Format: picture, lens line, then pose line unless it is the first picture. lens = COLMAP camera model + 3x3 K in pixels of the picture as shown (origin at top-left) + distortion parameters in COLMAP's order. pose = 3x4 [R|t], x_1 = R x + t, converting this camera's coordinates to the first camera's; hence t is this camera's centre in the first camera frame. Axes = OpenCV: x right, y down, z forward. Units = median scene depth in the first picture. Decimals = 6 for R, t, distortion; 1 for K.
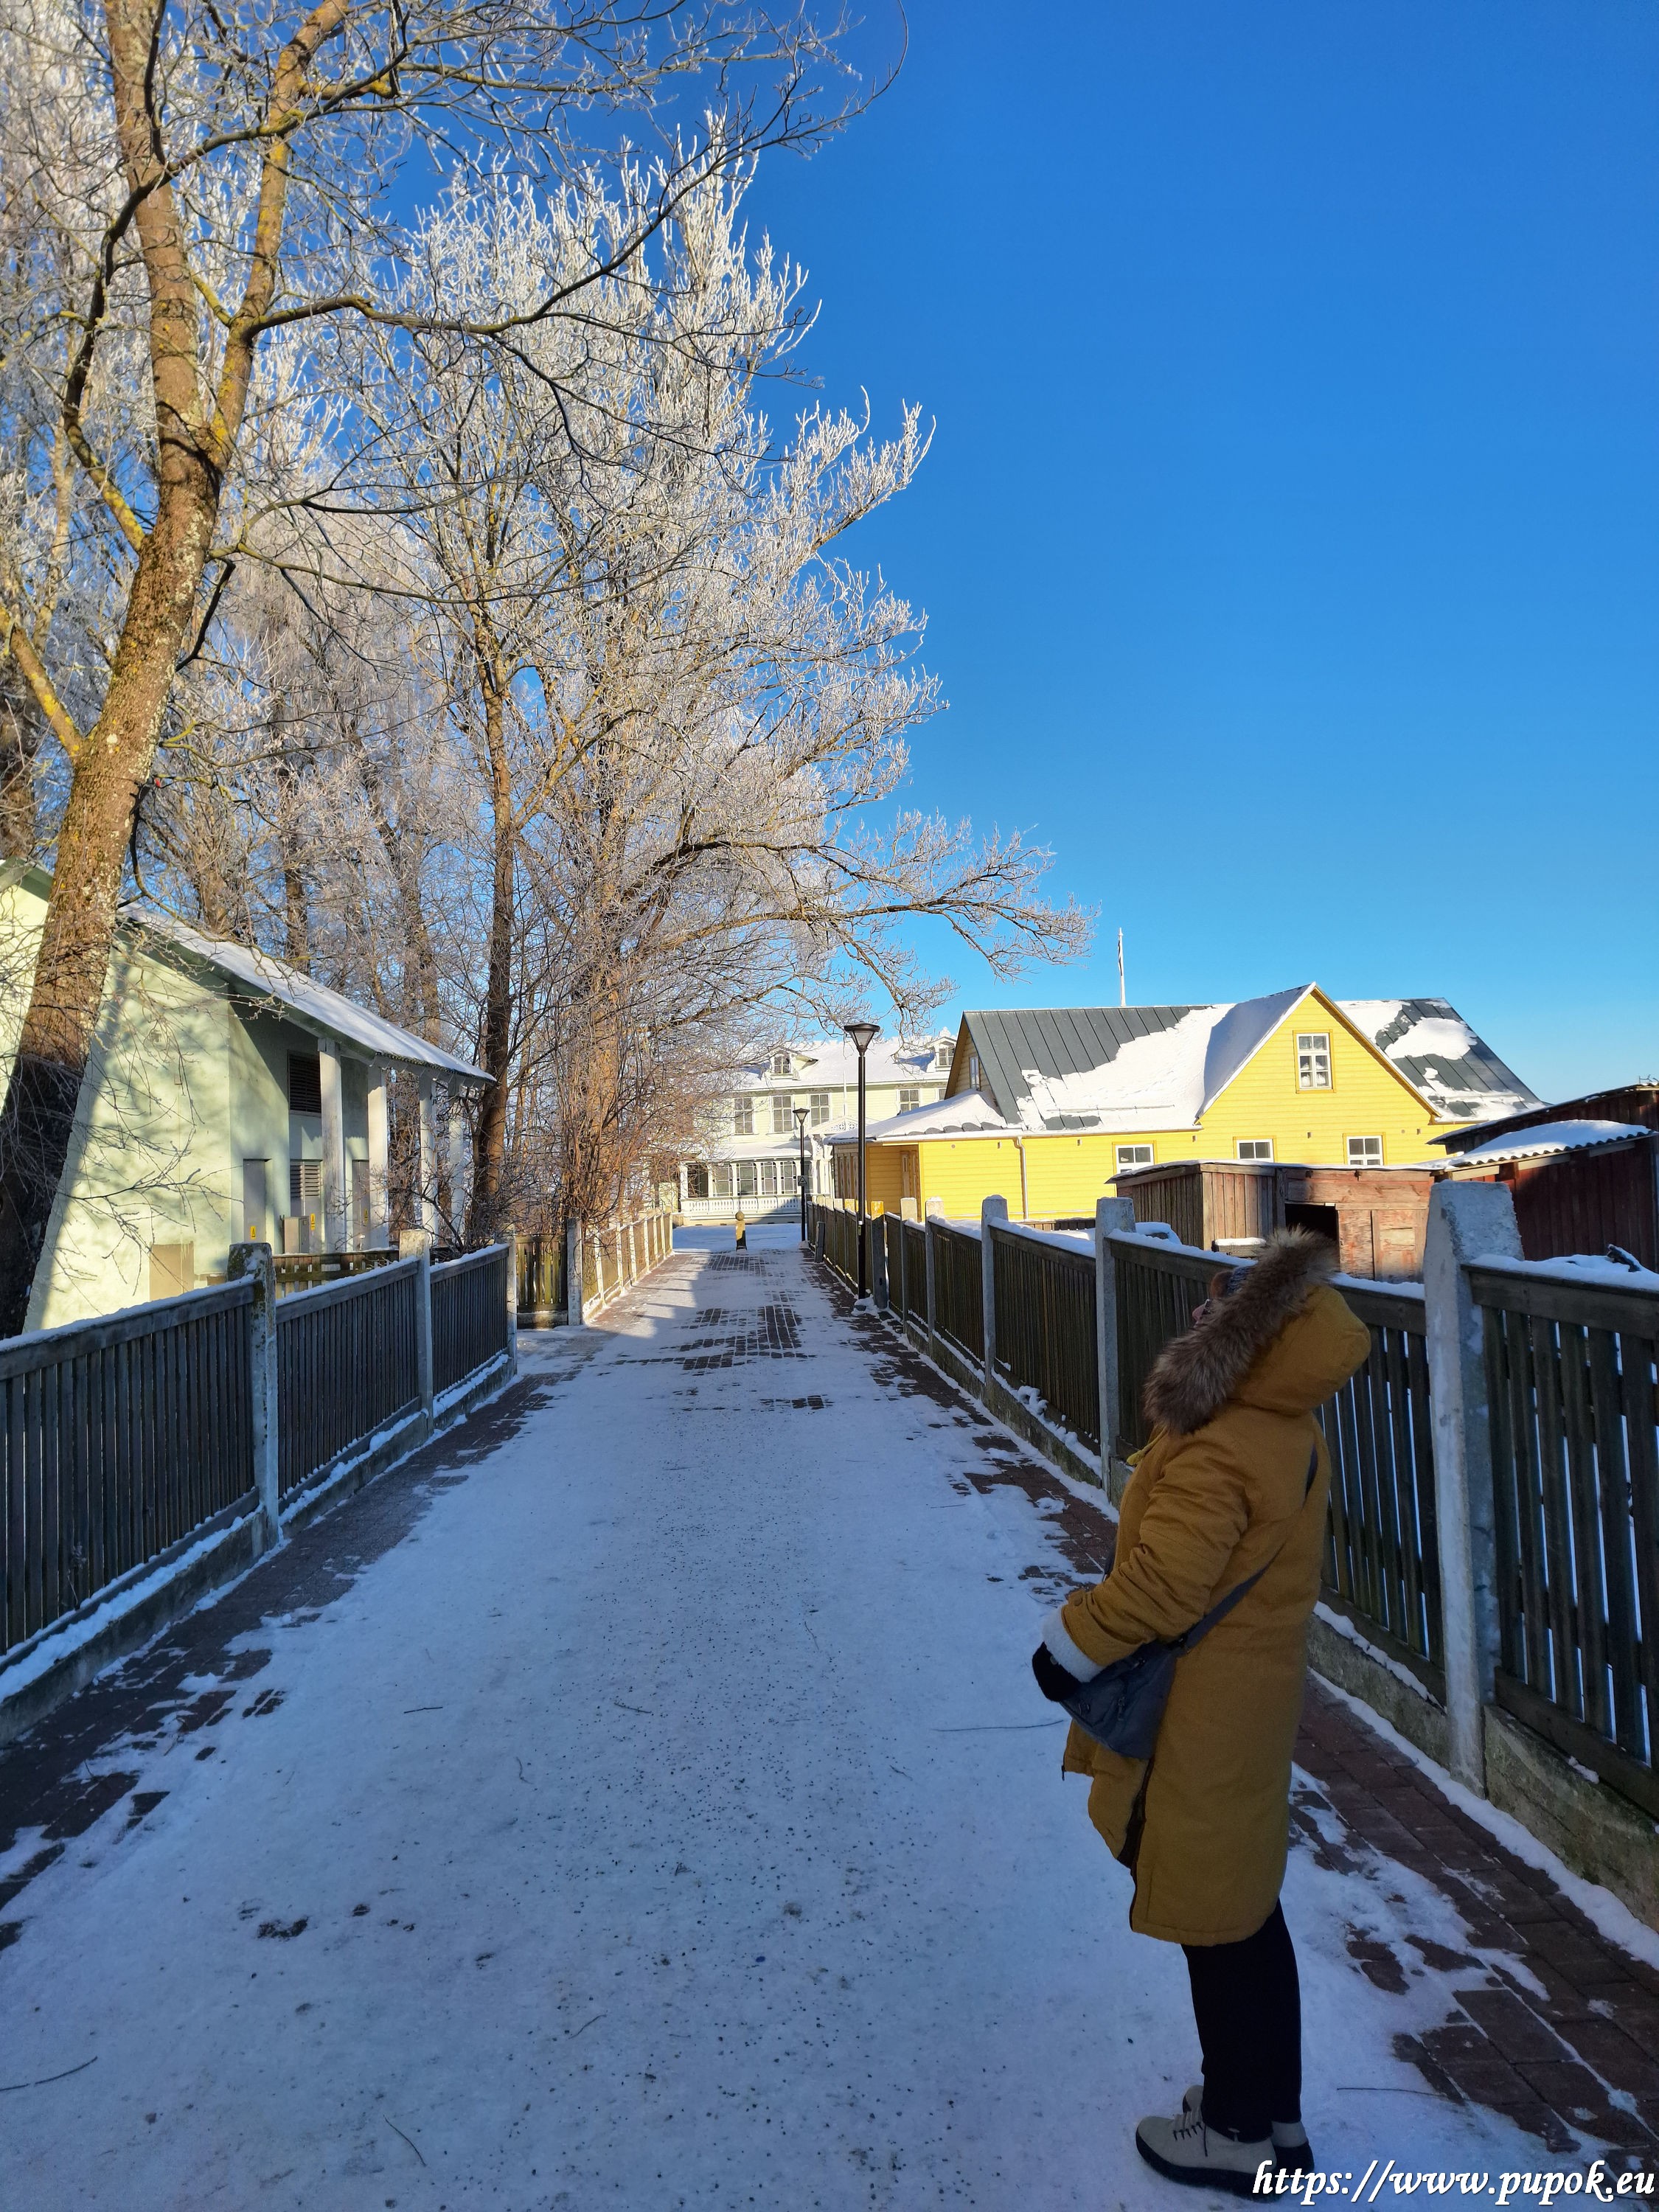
lens RADIAL K [[1472.7, 0, 829.1], [0, 1472.7, 1101.7], [0, 0, 1]] dist [0.002048, -0.001644]
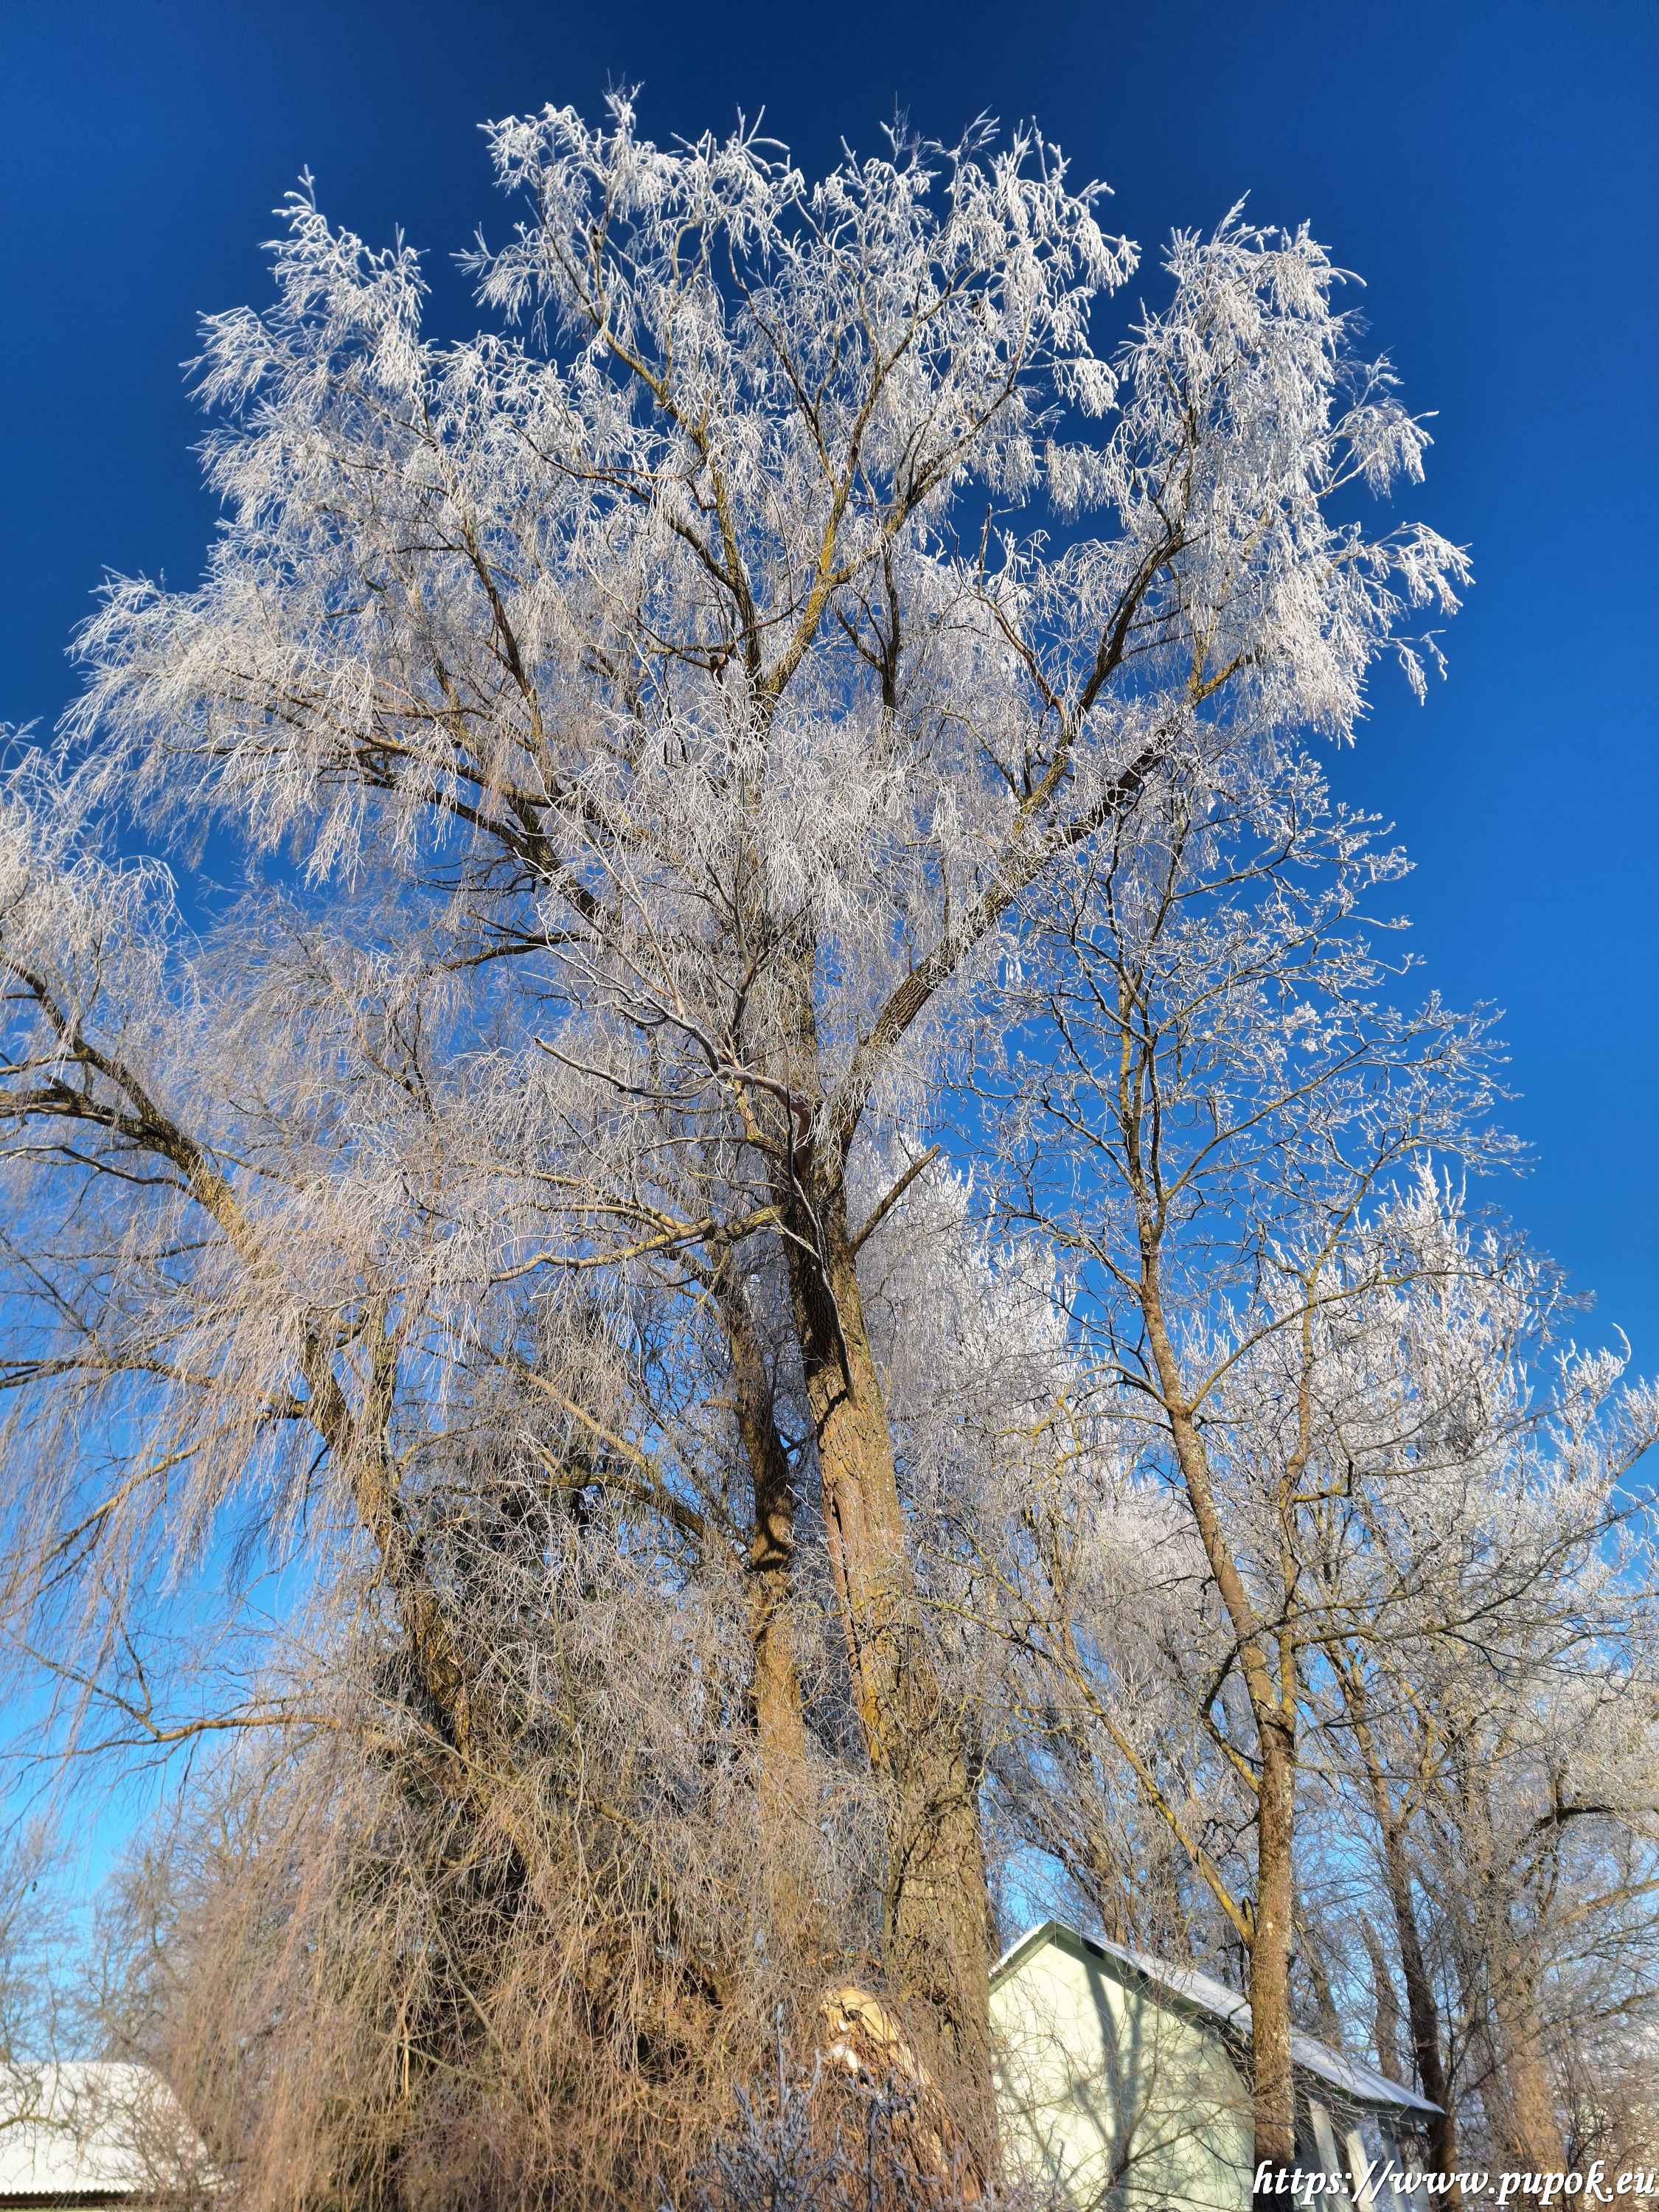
lens RADIAL K [[1472.7, 0, 825.7], [0, 1472.7, 1109.8], [0, 0, 1]] dist [0.002048, -0.001644]
pose [[0.871497, -0.273797, -0.406851, 0.001610], [0.002037, 0.831644, -0.555305, -0.017505], [0.490396, 0.483119, 0.725333, -0.180102]]
